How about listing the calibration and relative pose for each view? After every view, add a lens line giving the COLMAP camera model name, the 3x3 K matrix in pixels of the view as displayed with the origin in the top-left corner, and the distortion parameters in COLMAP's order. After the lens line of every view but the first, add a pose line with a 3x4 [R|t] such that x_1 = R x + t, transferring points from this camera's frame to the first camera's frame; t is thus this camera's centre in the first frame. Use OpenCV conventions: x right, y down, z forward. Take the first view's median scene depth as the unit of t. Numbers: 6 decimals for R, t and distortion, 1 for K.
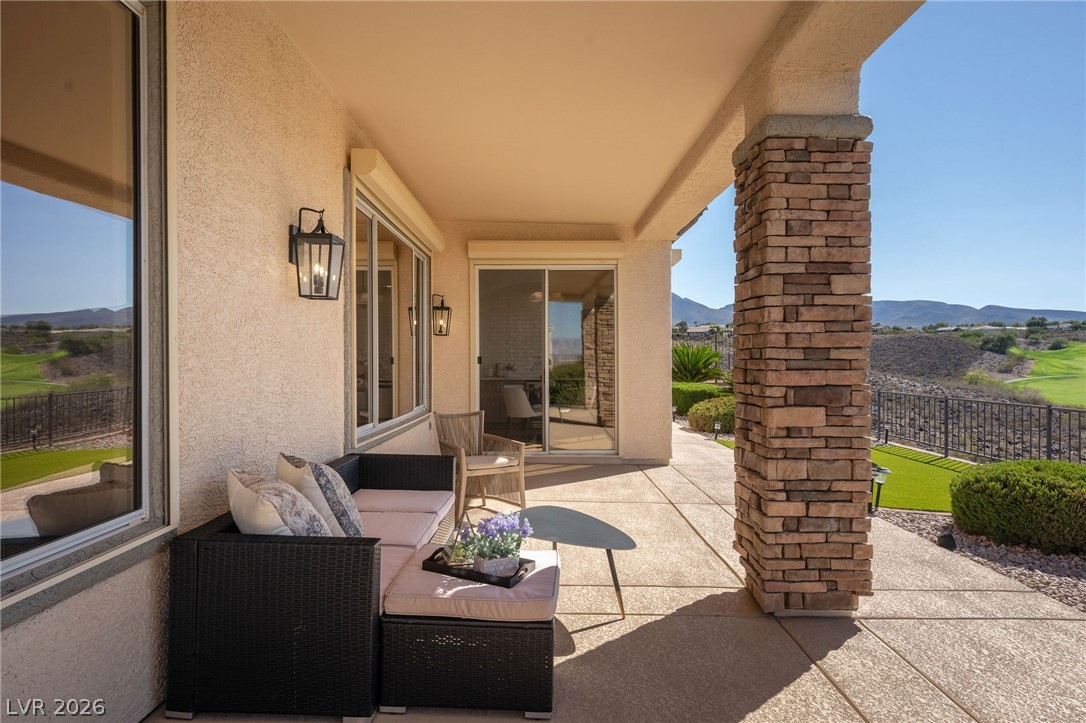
lens RADIAL K [[653.7, 0, 542.7], [0, 653.7, 359.6], [0, 0, 1]] dist [-0.004052, -0.001087]
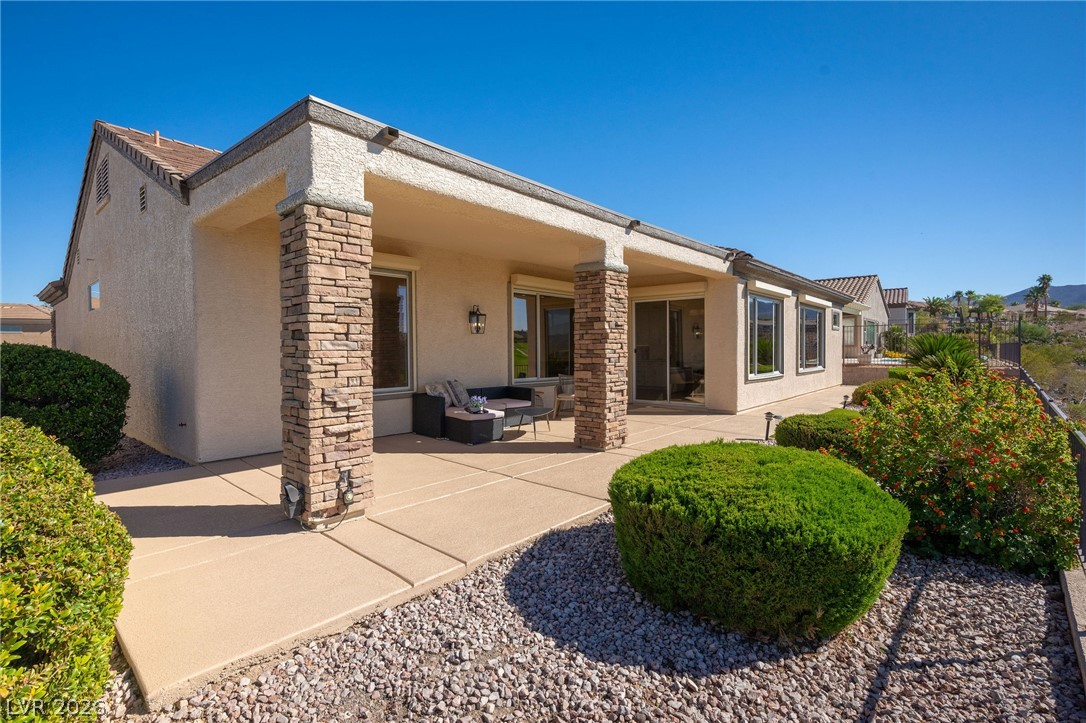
lens RADIAL K [[513.8, 0, 541.8], [0, 513.8, 358.6], [0, 0, 1]] dist [-0.002354, -0.000094]
pose [[0.745079, 0.012139, -0.666866, 1.047585], [0.005405, 0.999692, 0.024236, -0.019853], [0.666954, -0.021662, 0.744784, -0.442838]]
